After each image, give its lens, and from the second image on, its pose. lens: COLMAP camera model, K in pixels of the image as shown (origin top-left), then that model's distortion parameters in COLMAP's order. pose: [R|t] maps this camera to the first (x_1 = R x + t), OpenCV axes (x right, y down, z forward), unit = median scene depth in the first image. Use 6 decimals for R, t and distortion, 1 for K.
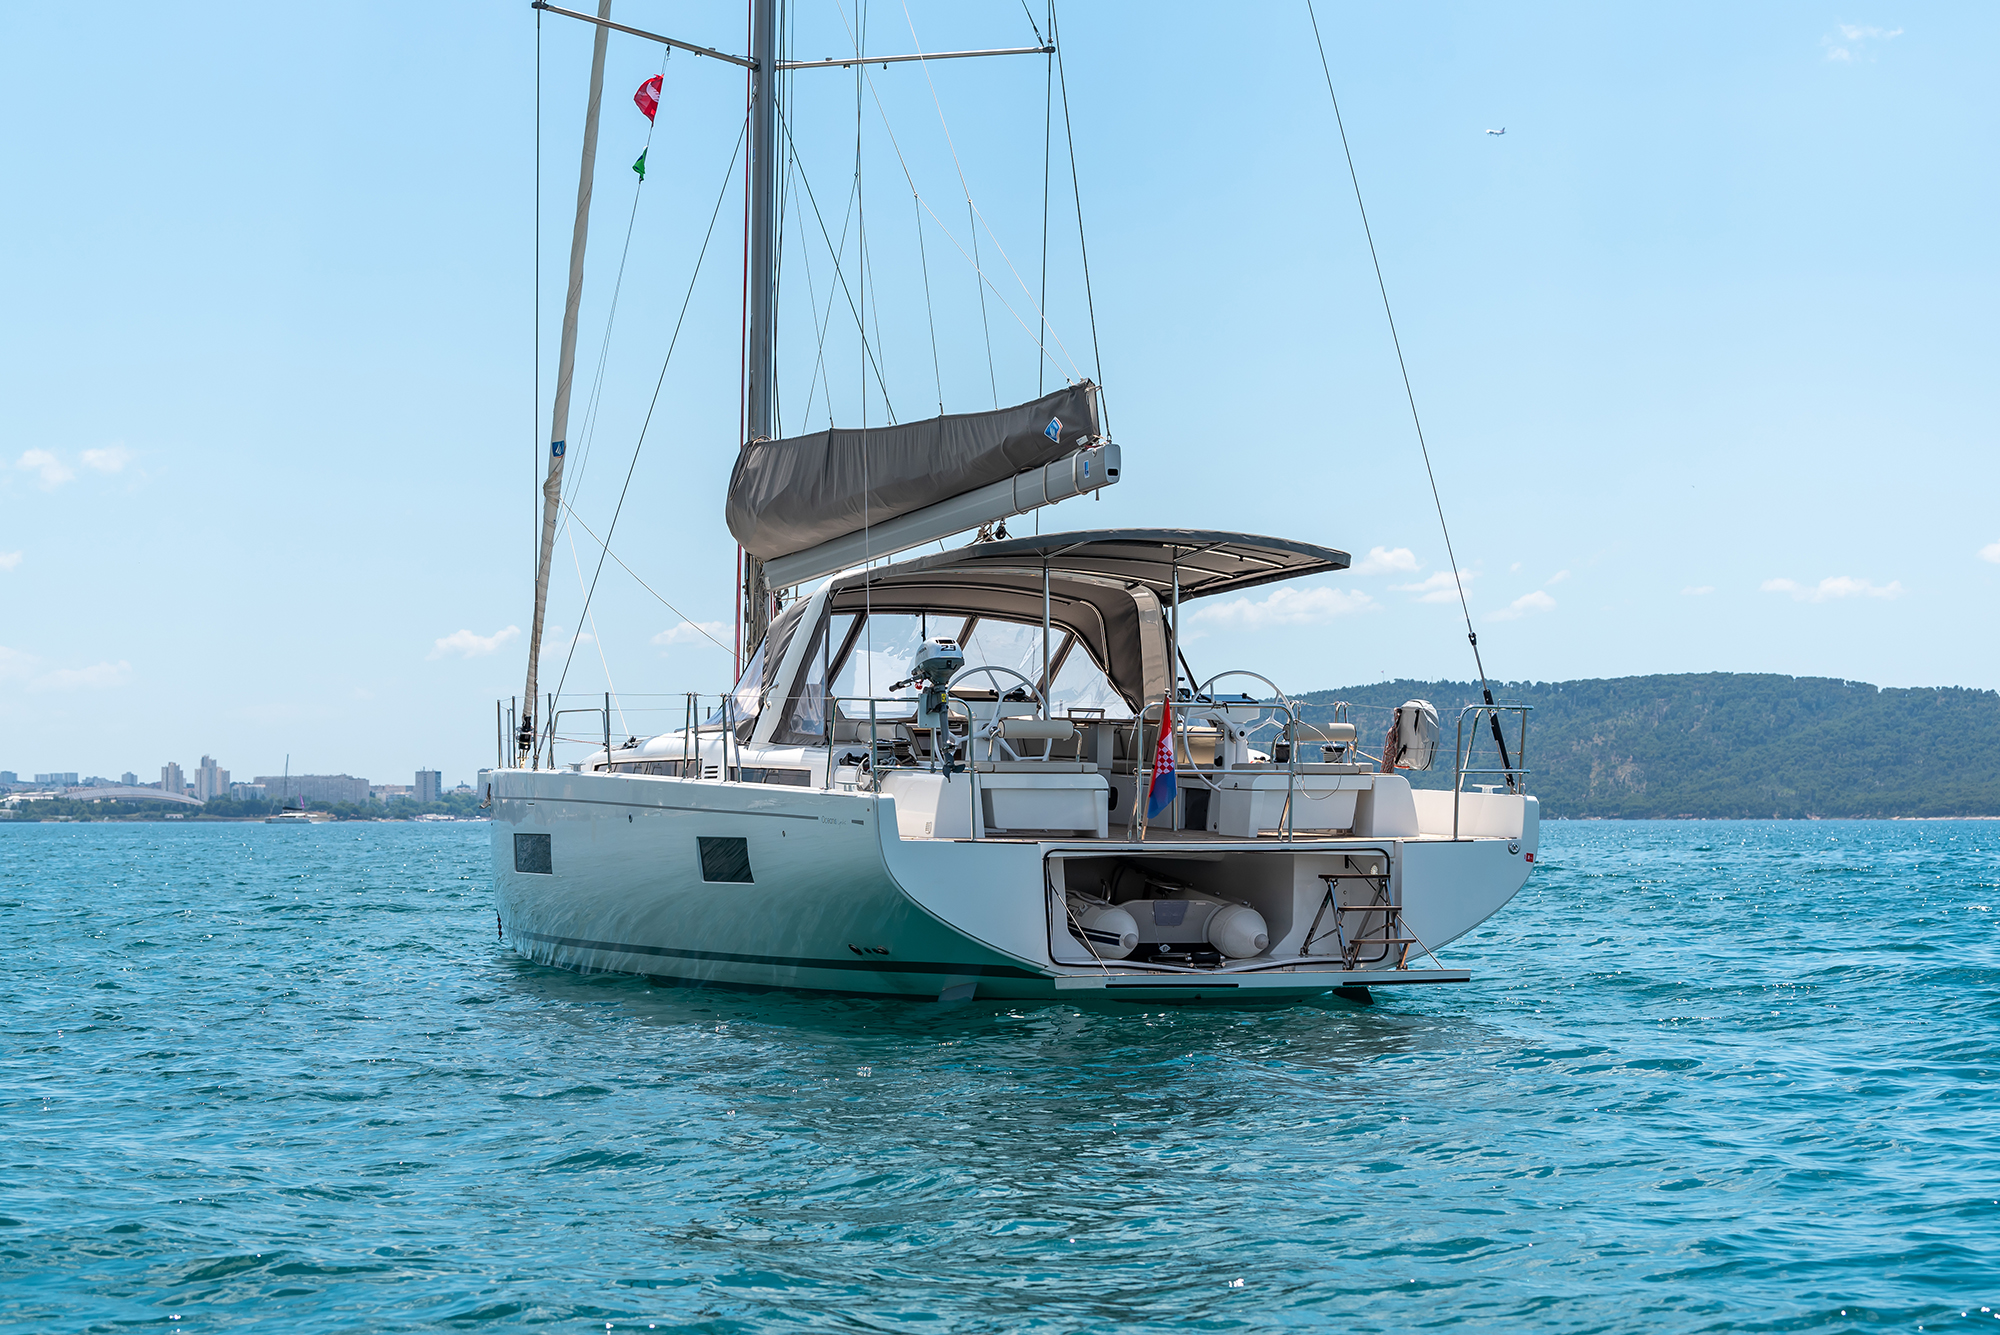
lens RADIAL K [[4141.4, 0, 1000.0], [0, 4141.4, 667.5], [0, 0, 1]] dist [0.347898, 0.053624]
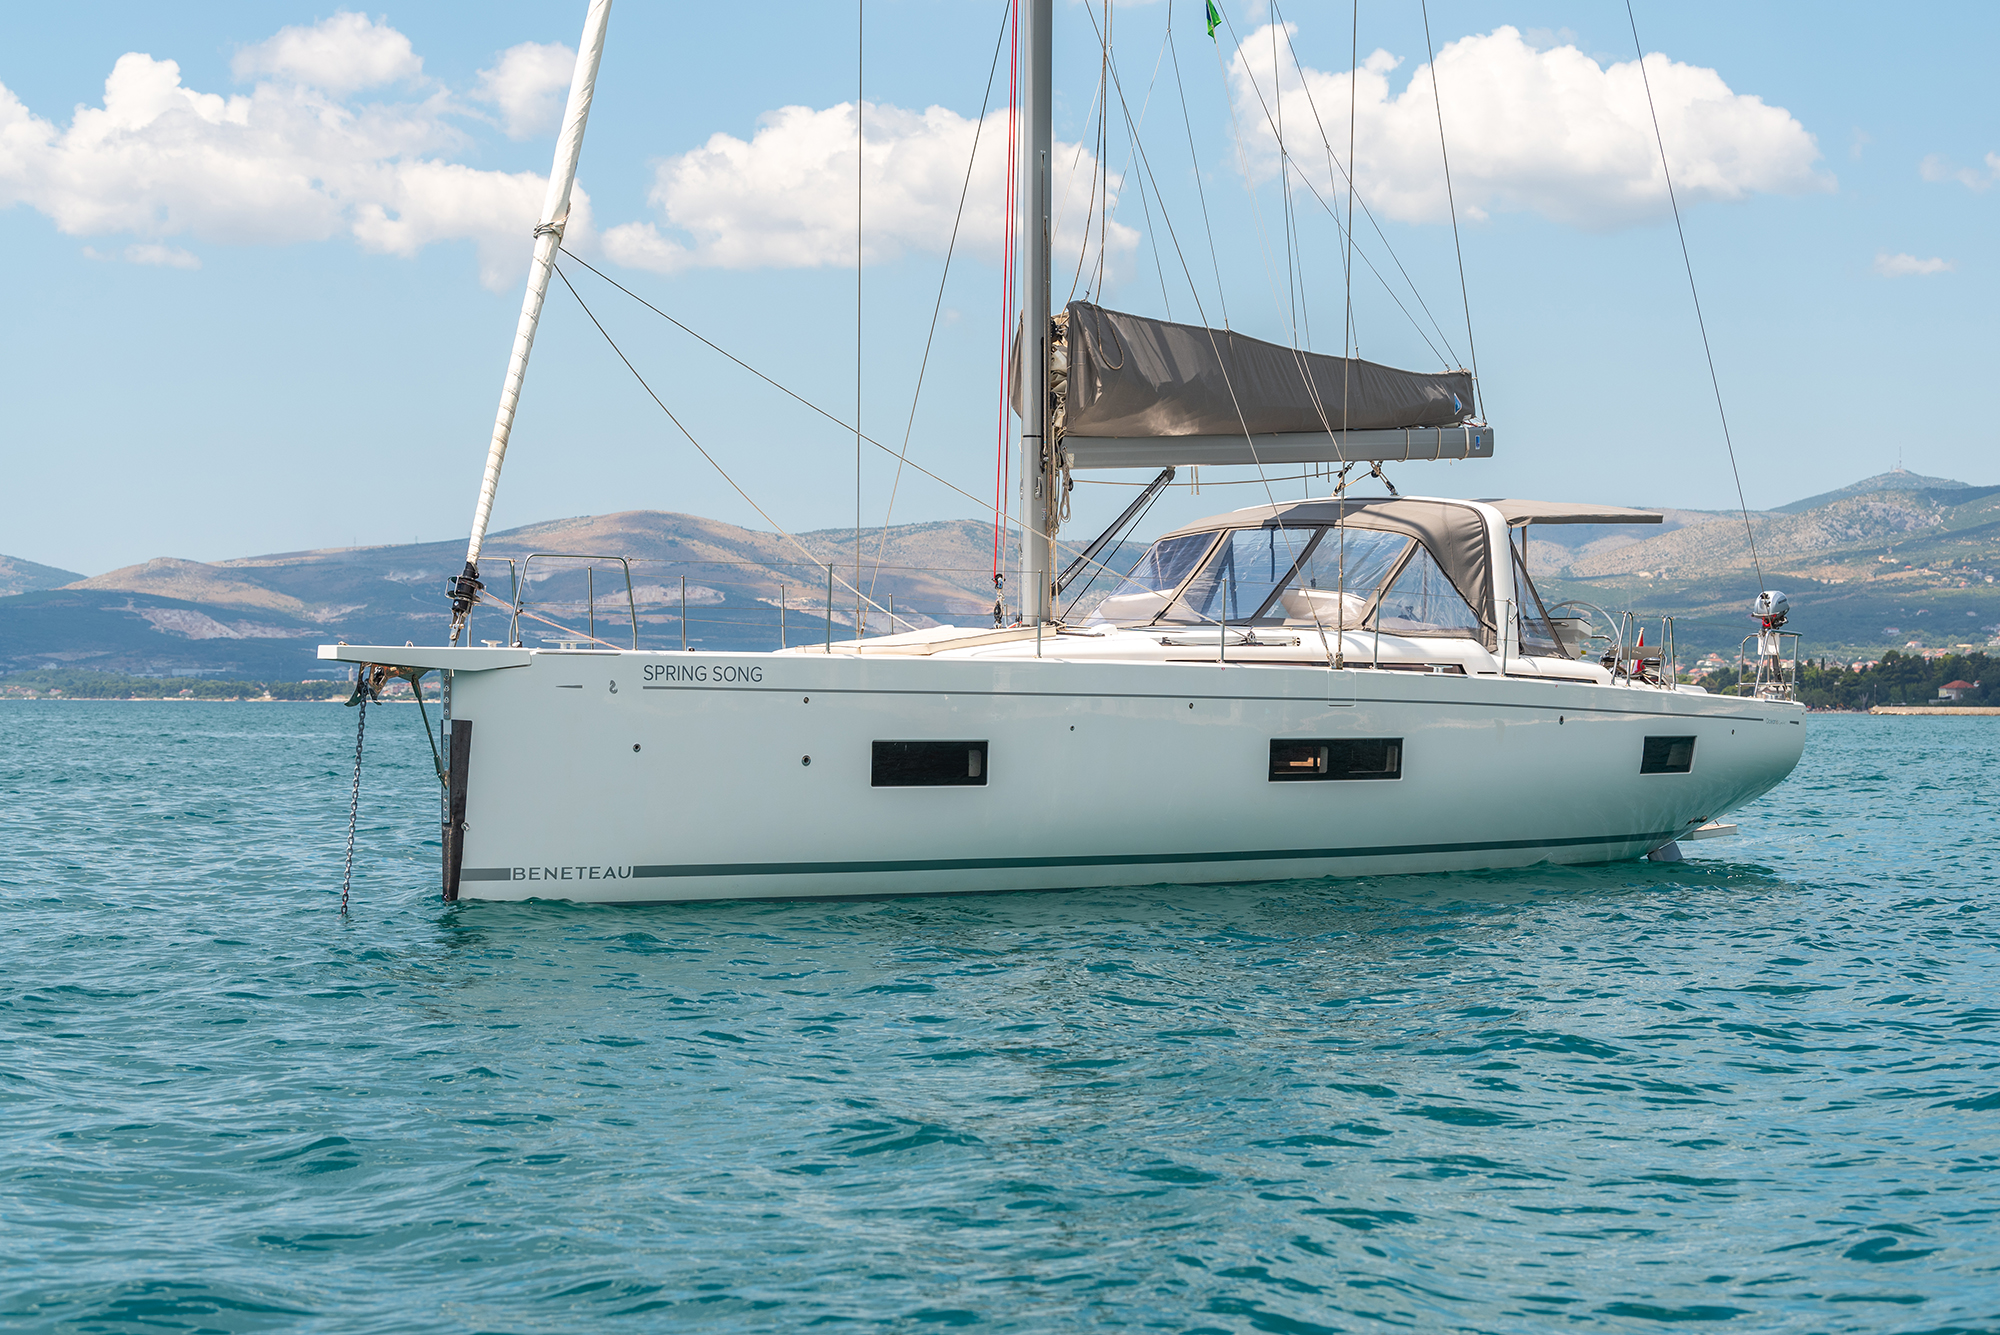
lens RADIAL K [[4801.8, 0, 1000.0], [0, 4801.8, 667.5], [0, 0, 1]] dist [-0.021679, -0.120556]
pose [[-0.560040, 0.000666, 0.828465, -1.031242], [-0.036126, 0.999029, -0.025224, 0.058616], [-0.827678, -0.044055, -0.559472, 1.798804]]
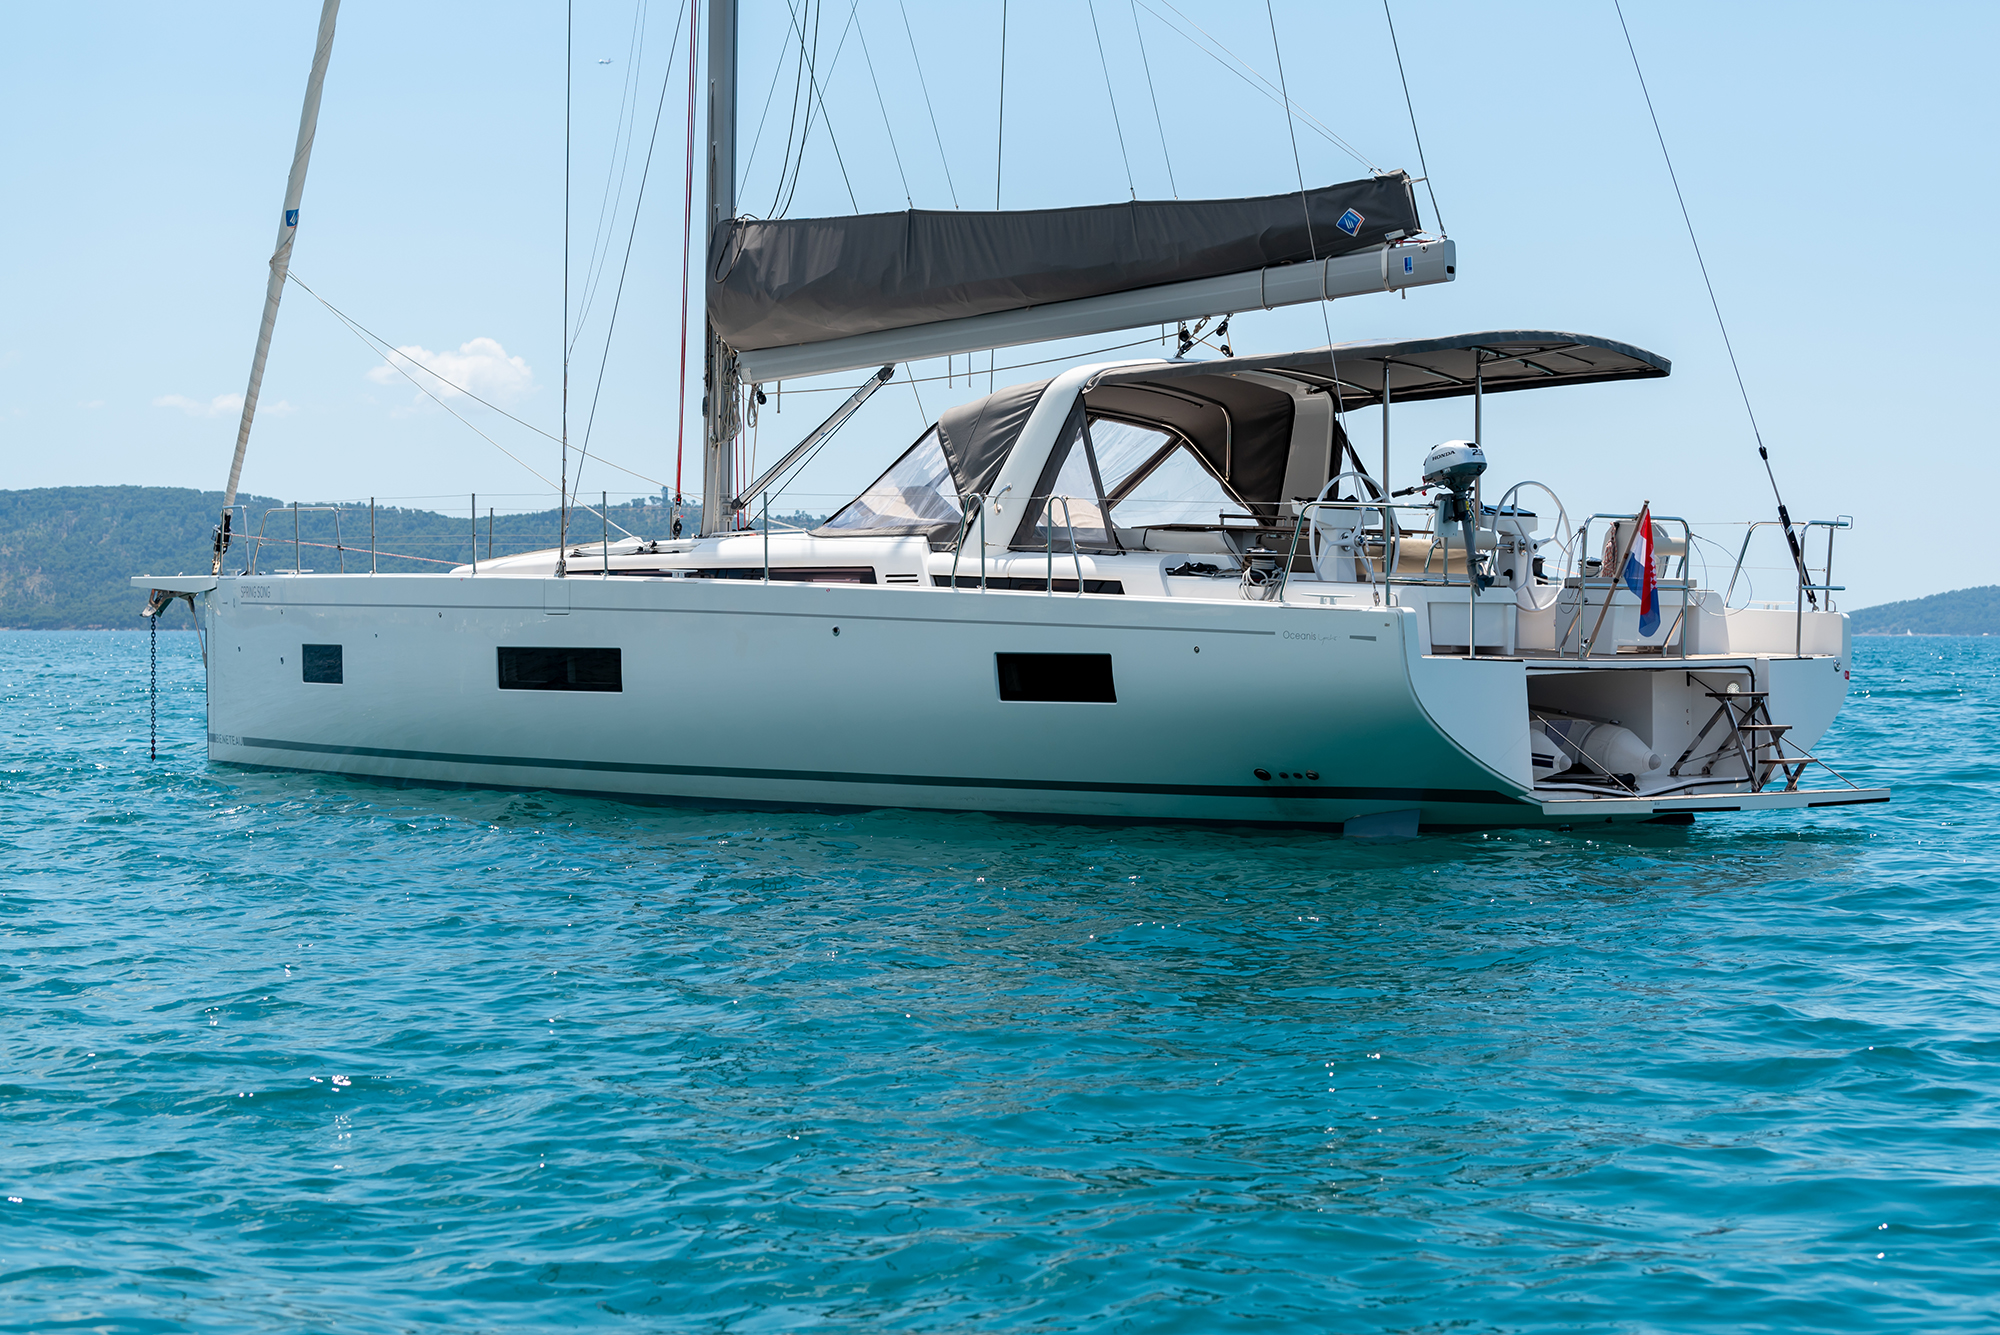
lens RADIAL K [[4087.5, 0, 1000.0], [0, 4087.5, 667.5], [0, 0, 1]] dist [-0.047855, -0.146110]
pose [[0.925702, 0.002236, 0.378246, -0.387650], [-0.019369, 0.998951, 0.041496, 0.006508], [-0.377757, -0.045739, 0.924774, 0.157125]]
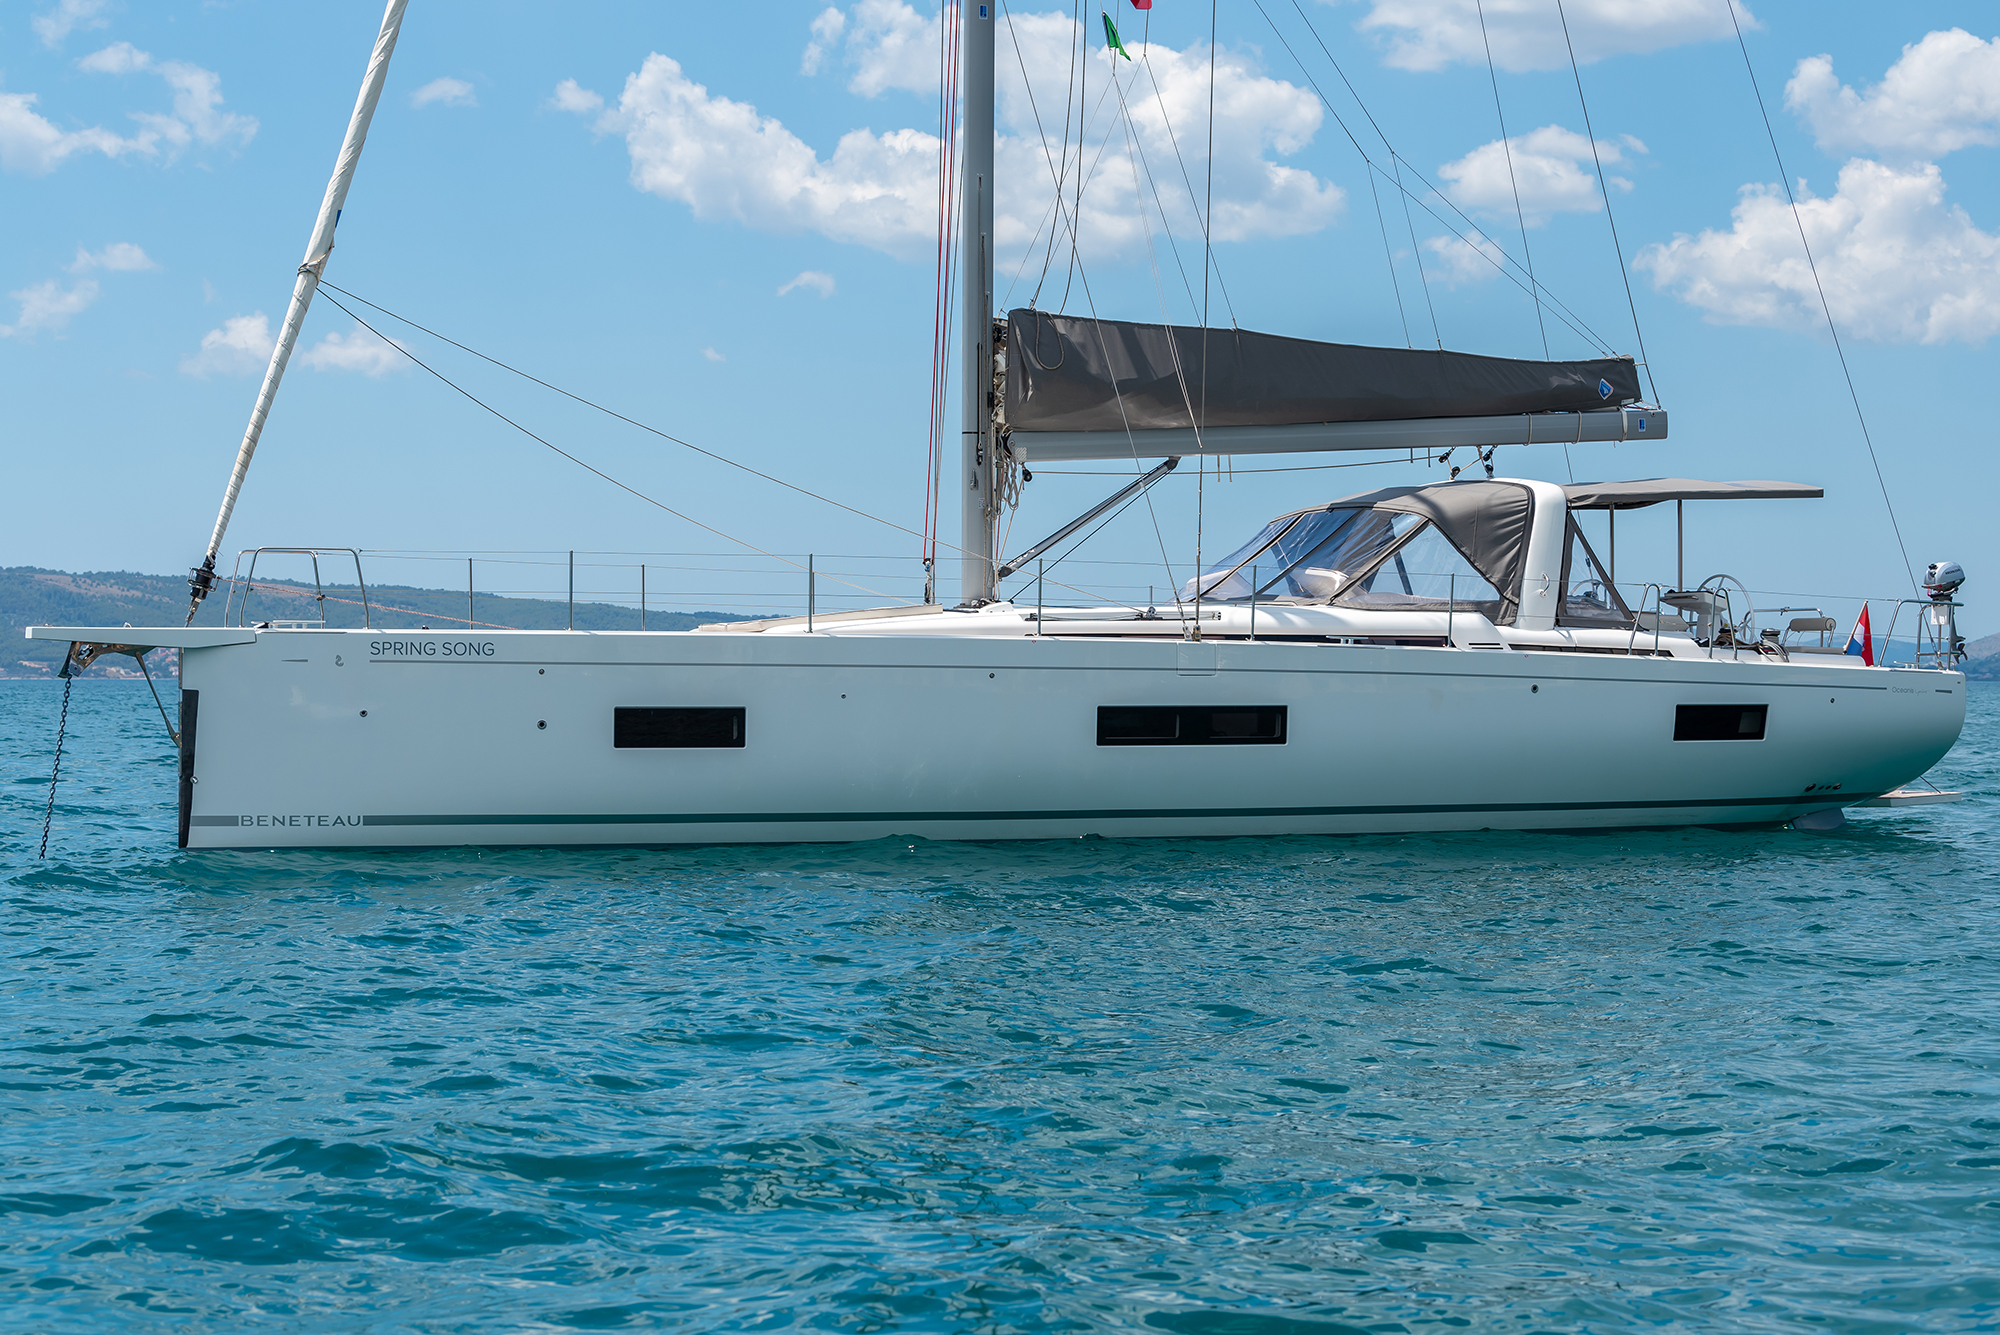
lens RADIAL K [[4087.5, 0, 1000.0], [0, 4087.5, 667.5], [0, 0, 1]] dist [-0.047855, -0.146110]
pose [[-0.135595, 0.000920, 0.990764, -1.156543], [-0.036551, 0.999314, -0.005930, 0.041863], [-0.990090, -0.037017, -0.135469, 1.278209]]
